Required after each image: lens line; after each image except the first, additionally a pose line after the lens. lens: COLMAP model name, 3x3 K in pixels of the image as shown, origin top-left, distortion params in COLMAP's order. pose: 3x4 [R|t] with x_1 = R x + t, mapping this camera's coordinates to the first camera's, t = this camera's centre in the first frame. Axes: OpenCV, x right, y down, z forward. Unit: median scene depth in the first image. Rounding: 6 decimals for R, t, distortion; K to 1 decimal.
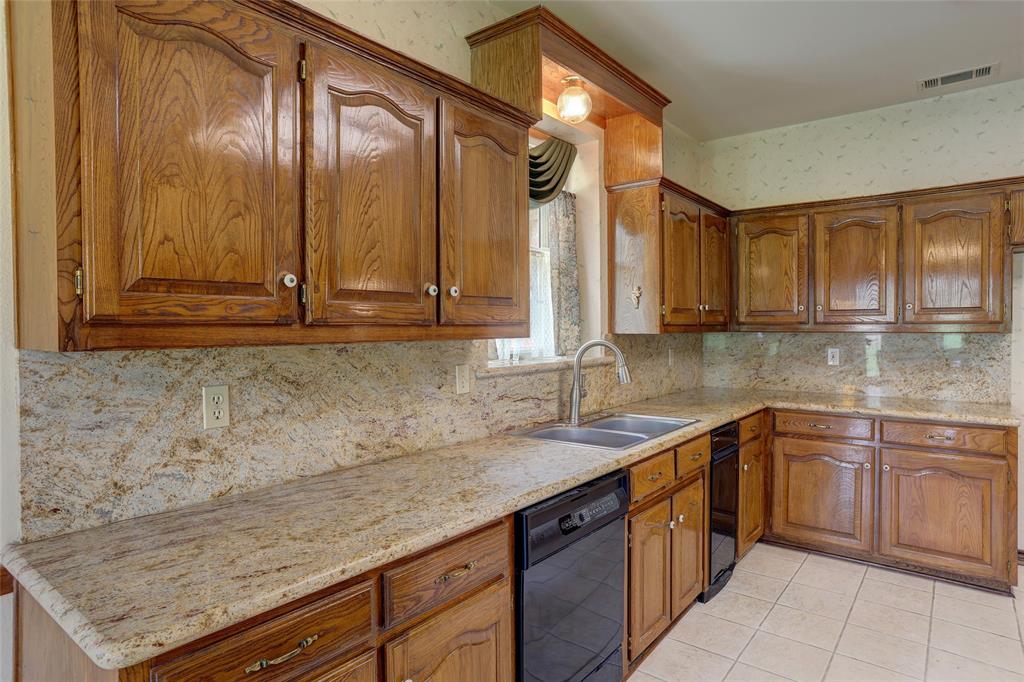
lens RADIAL K [[585.5, 0, 512.7], [0, 585.5, 341.6], [0, 0, 1]] dist [-0.047140, 0.029420]
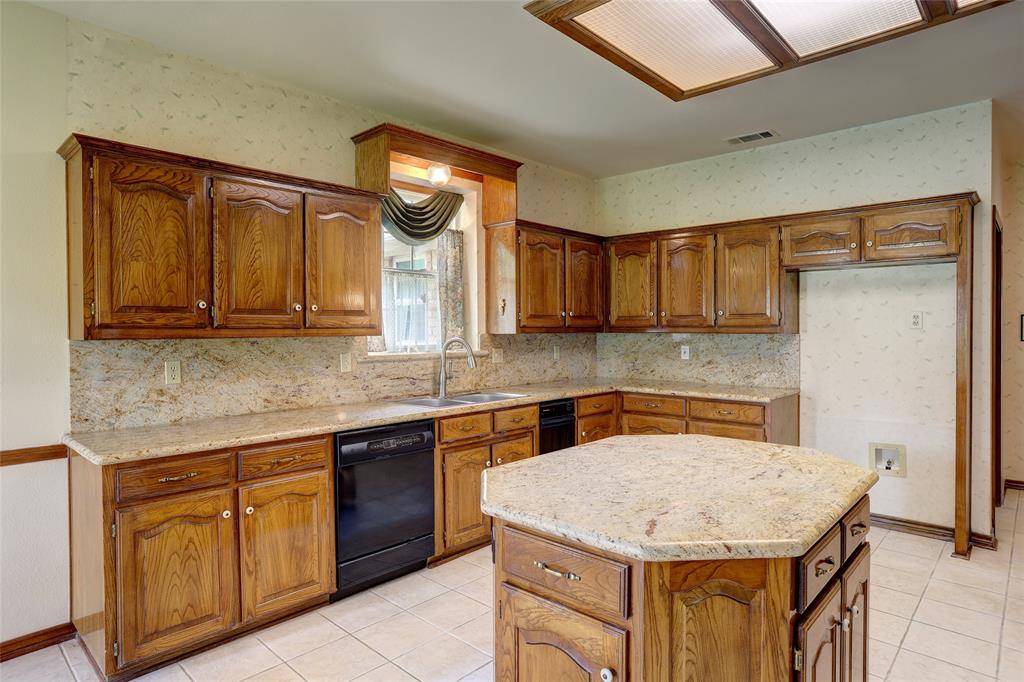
lens RADIAL K [[585.5, 0, 509.4], [0, 585.5, 342.9], [0, 0, 1]] dist [-0.047140, 0.029420]
pose [[0.996495, 0.003529, -0.083579, 0.492297], [-0.003469, 0.999994, 0.000864, 0.009888], [0.083581, -0.000571, 0.996501, -0.514114]]
